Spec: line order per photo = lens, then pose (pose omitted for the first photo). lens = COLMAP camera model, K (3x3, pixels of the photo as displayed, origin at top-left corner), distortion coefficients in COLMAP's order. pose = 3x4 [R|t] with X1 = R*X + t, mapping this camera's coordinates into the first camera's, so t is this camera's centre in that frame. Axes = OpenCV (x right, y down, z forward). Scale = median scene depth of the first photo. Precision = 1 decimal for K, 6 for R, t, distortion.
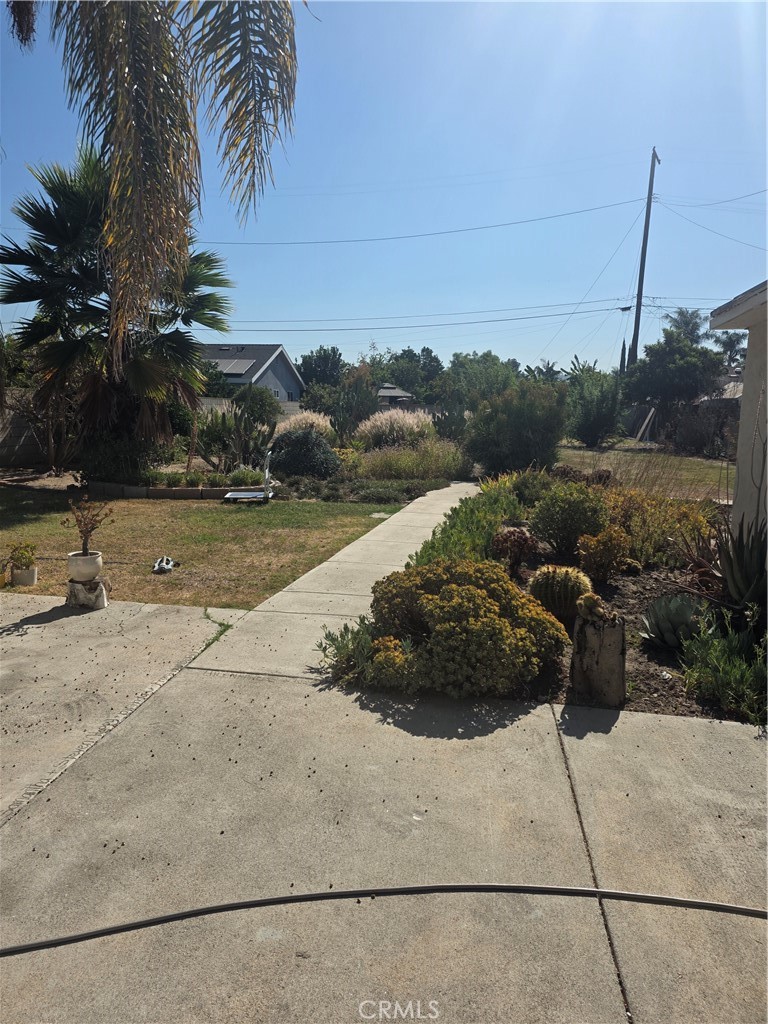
lens RADIAL K [[673.9, 0, 377.2], [0, 673.9, 513.2], [0, 0, 1]] dist [0.085553, -0.088876]
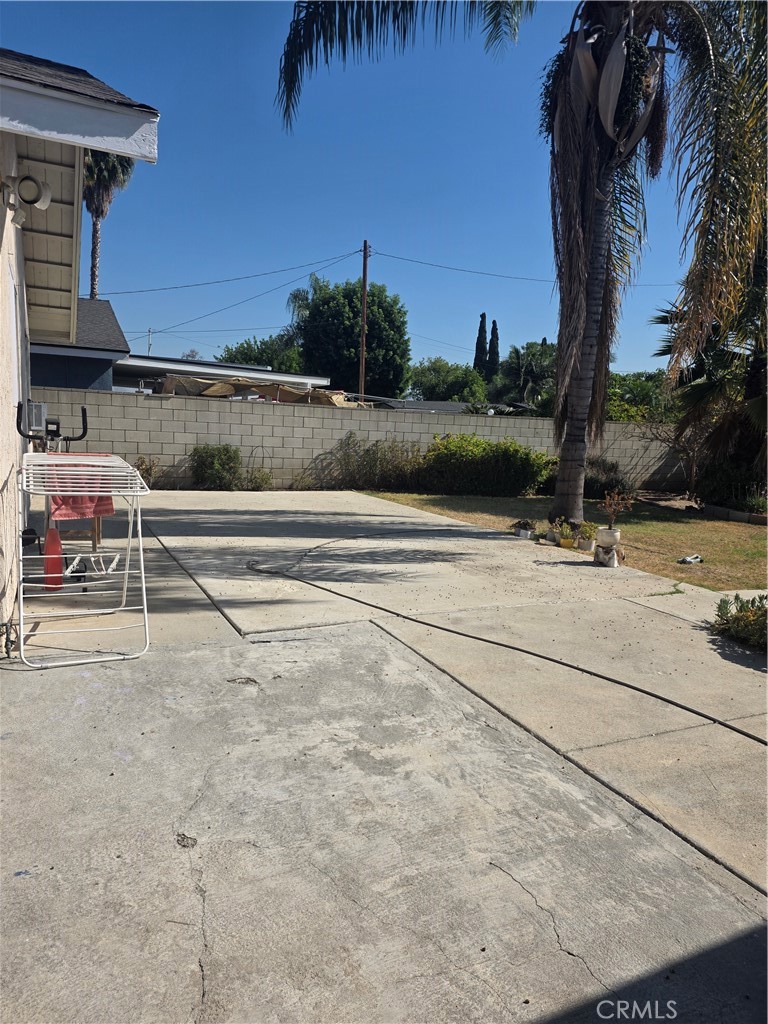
lens RADIAL K [[675.2, 0, 375.8], [0, 675.2, 495.1], [0, 0, 1]] dist [0.089381, -0.067142]
pose [[0.571578, 0.089737, -0.815626, 0.470580], [-0.160694, 0.986996, -0.004021, 0.074230], [0.804659, 0.133364, 0.578566, -0.255154]]
